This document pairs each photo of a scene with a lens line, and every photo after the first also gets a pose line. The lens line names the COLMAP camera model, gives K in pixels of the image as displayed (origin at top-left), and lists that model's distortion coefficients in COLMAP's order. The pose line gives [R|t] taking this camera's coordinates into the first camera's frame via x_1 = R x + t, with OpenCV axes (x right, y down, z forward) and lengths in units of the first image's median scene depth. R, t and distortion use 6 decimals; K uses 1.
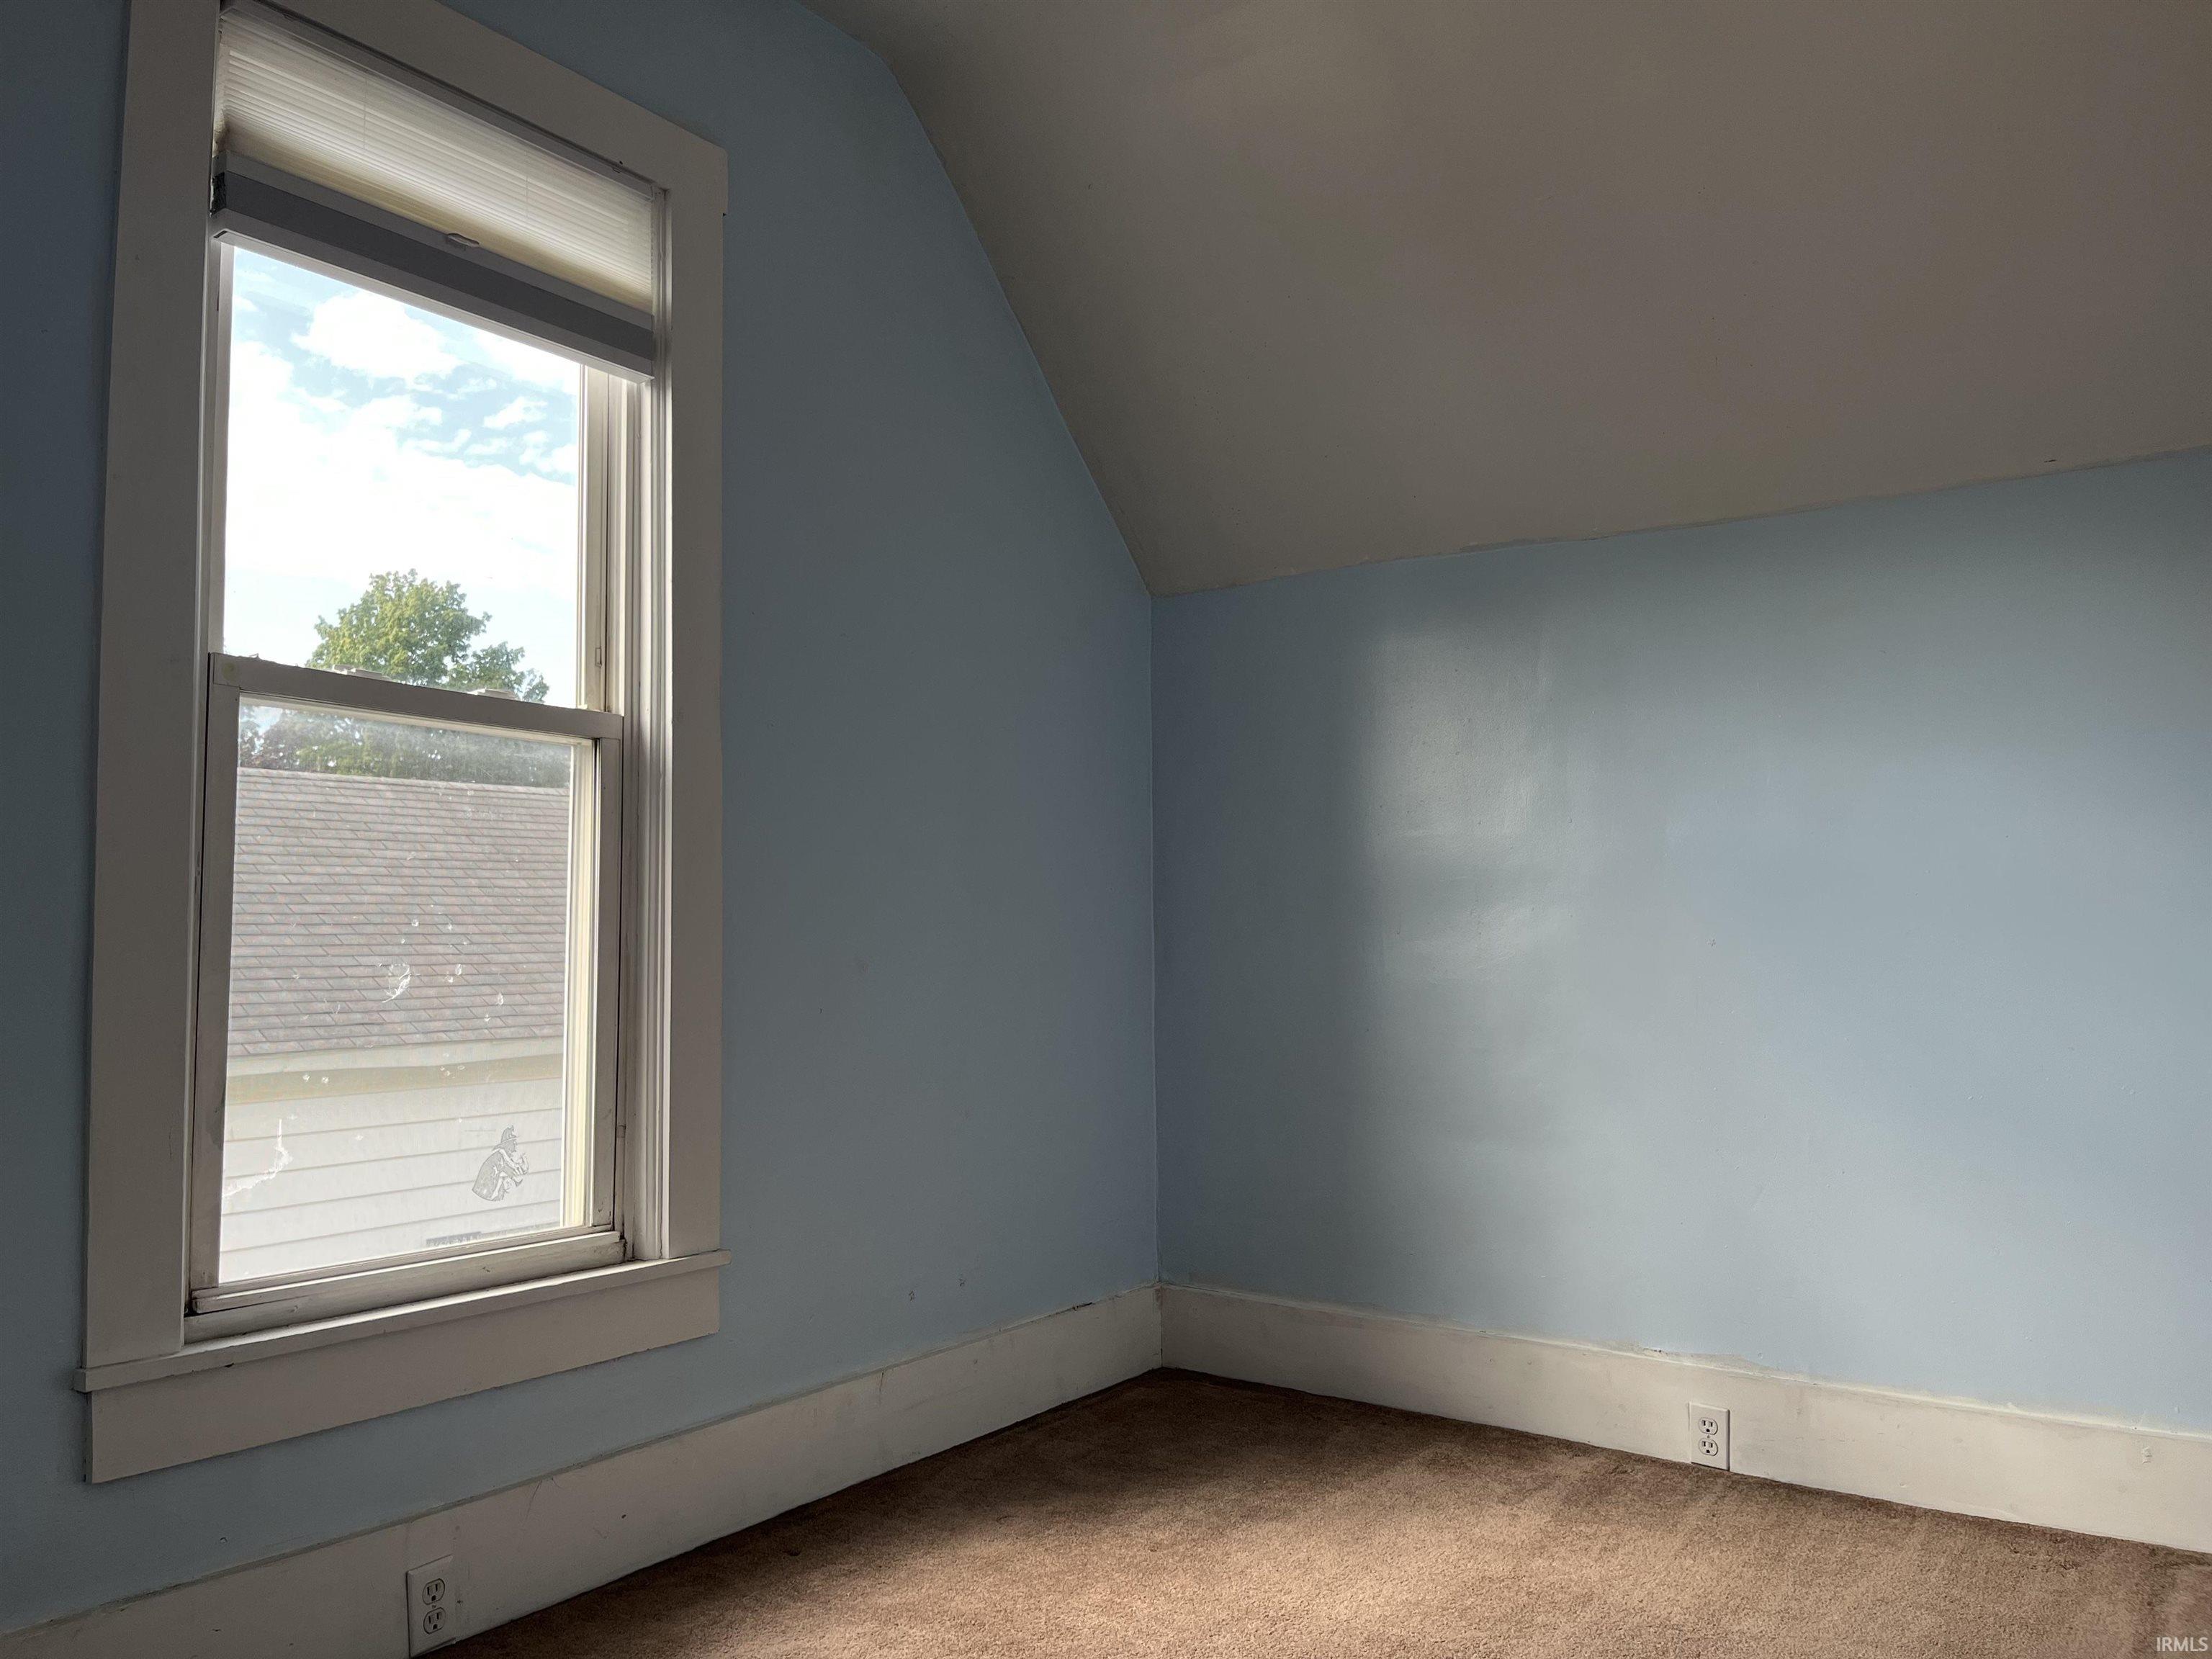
lens RADIAL K [[1675.6, 0, 1095.8], [0, 1675.6, 818.8], [0, 0, 1]] dist [0.064082, -0.092491]
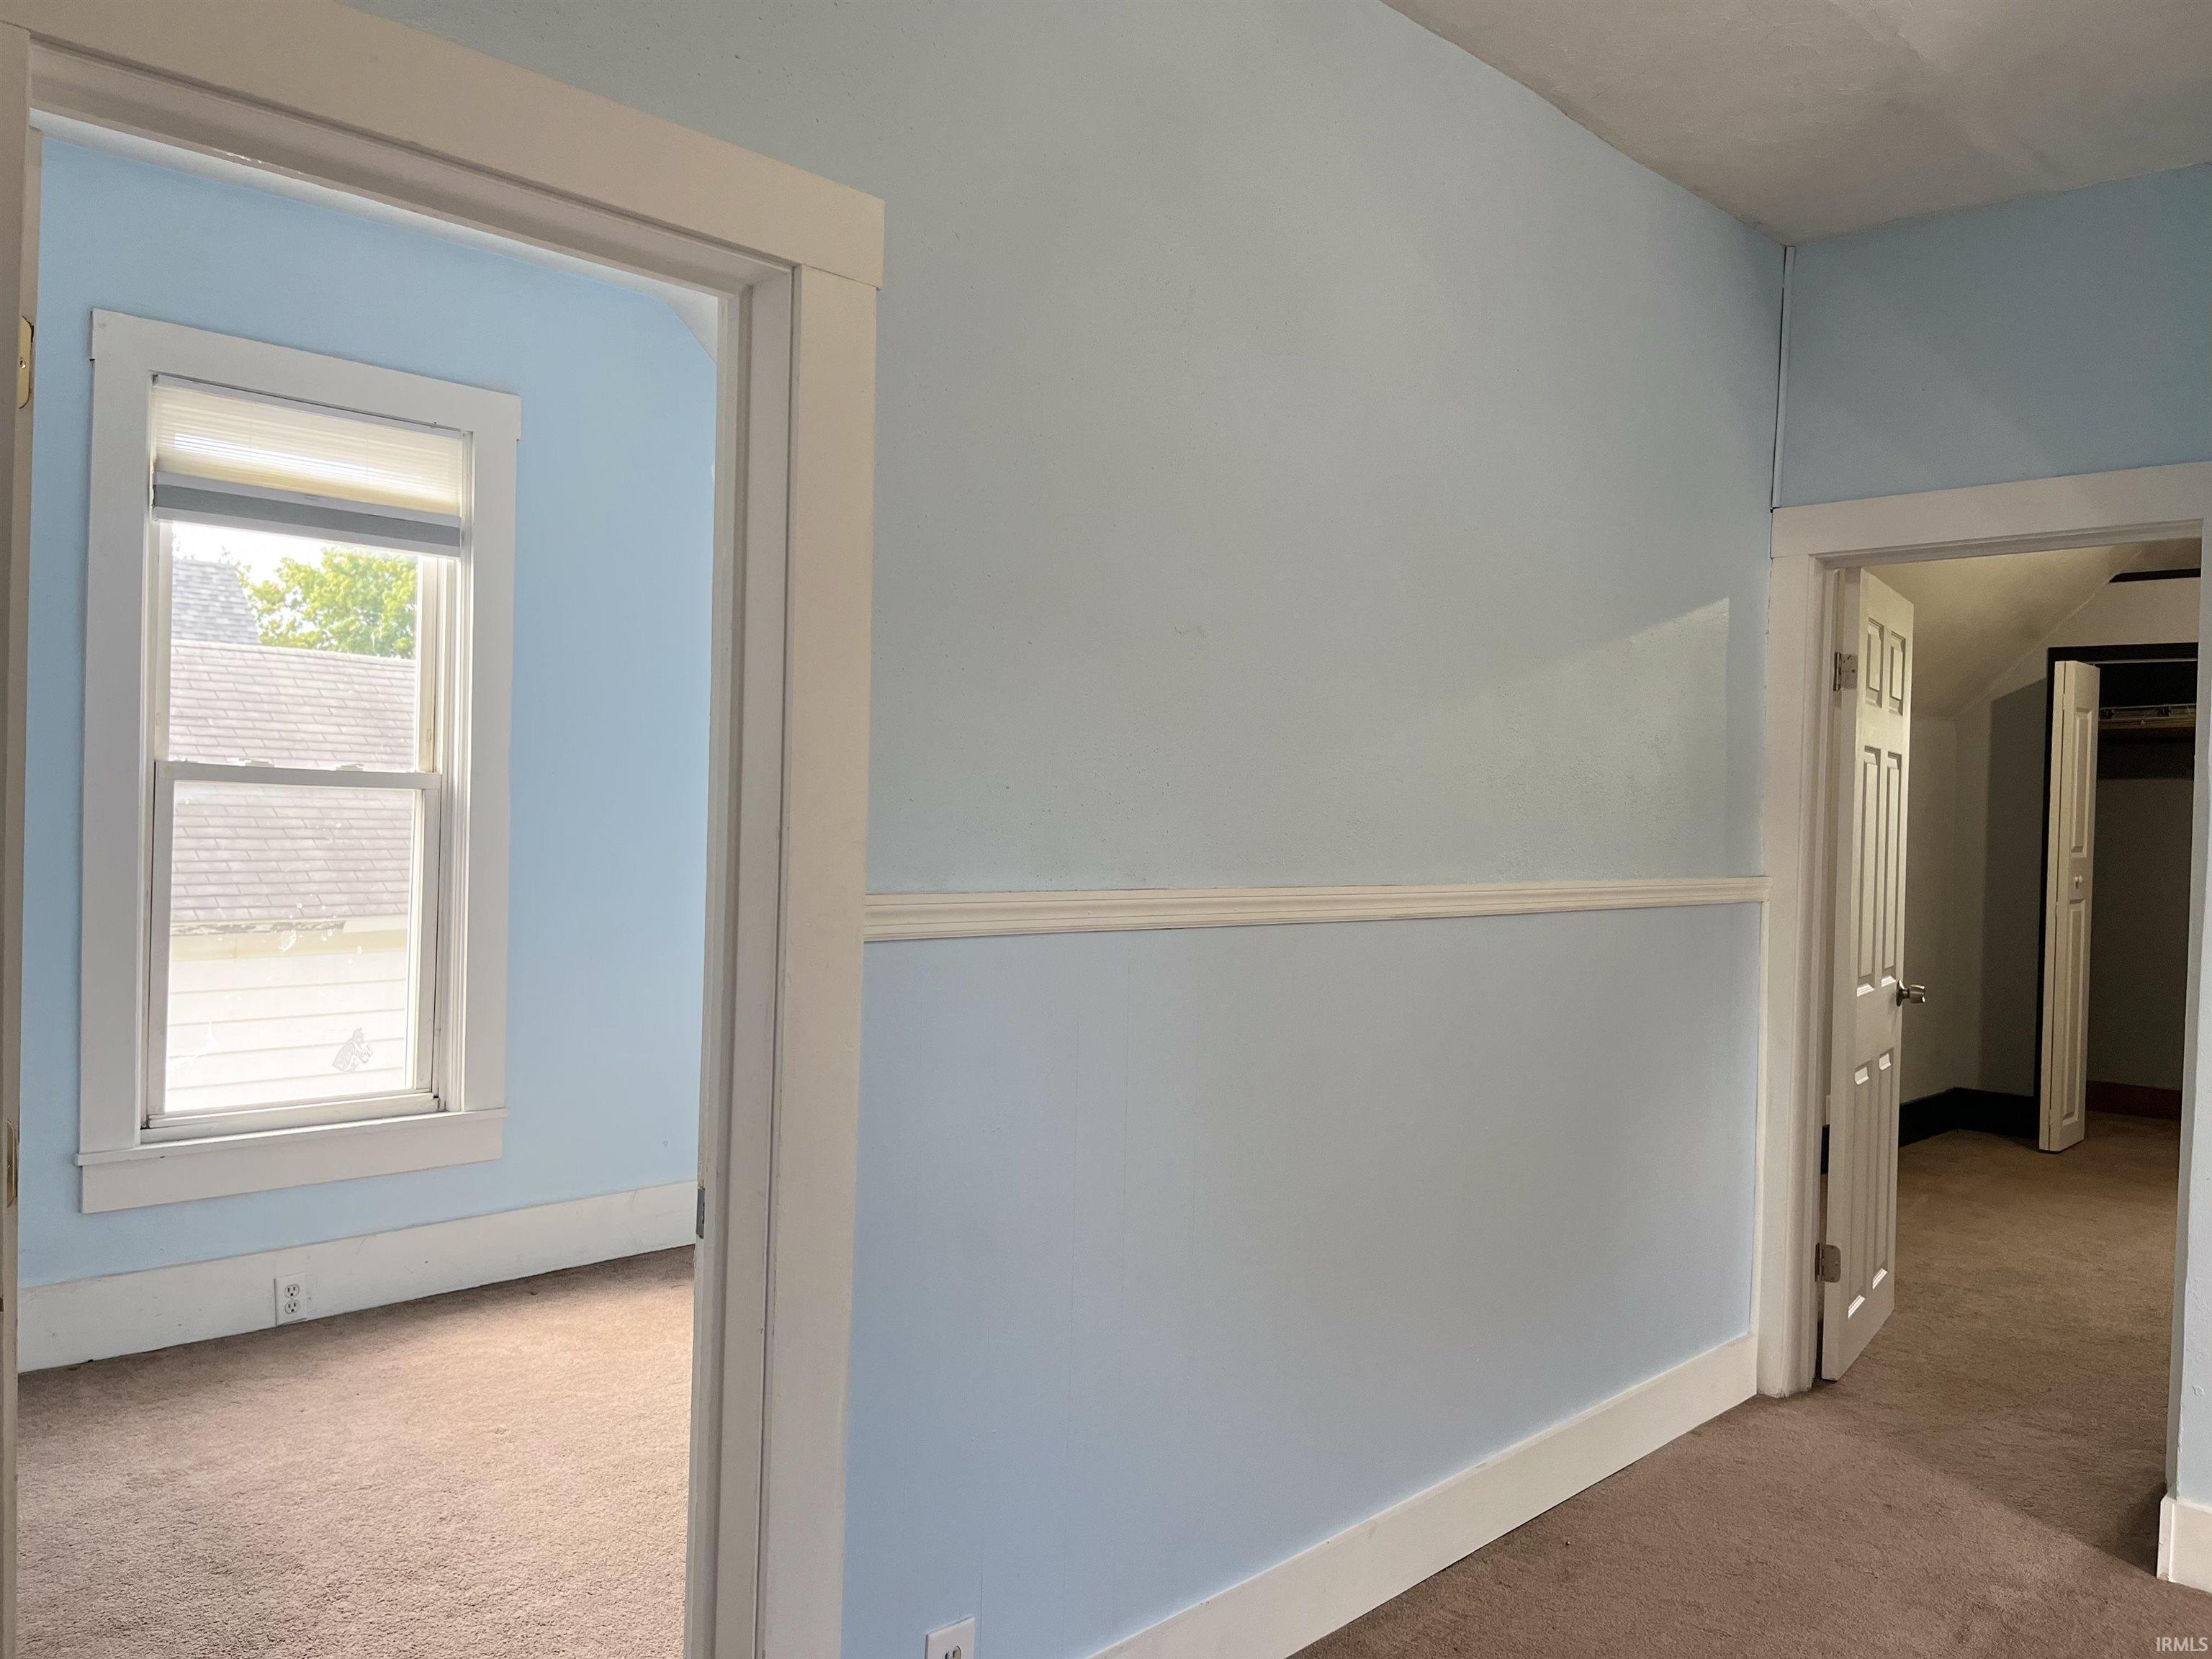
lens RADIAL K [[1675.6, 0, 1114.9], [0, 1675.6, 827.0], [0, 0, 1]] dist [0.064082, -0.092491]
pose [[0.989889, 0.050971, -0.132373, 0.614199], [-0.038087, 0.994448, 0.098096, -0.210478], [0.136638, -0.092063, 0.986334, -0.529923]]
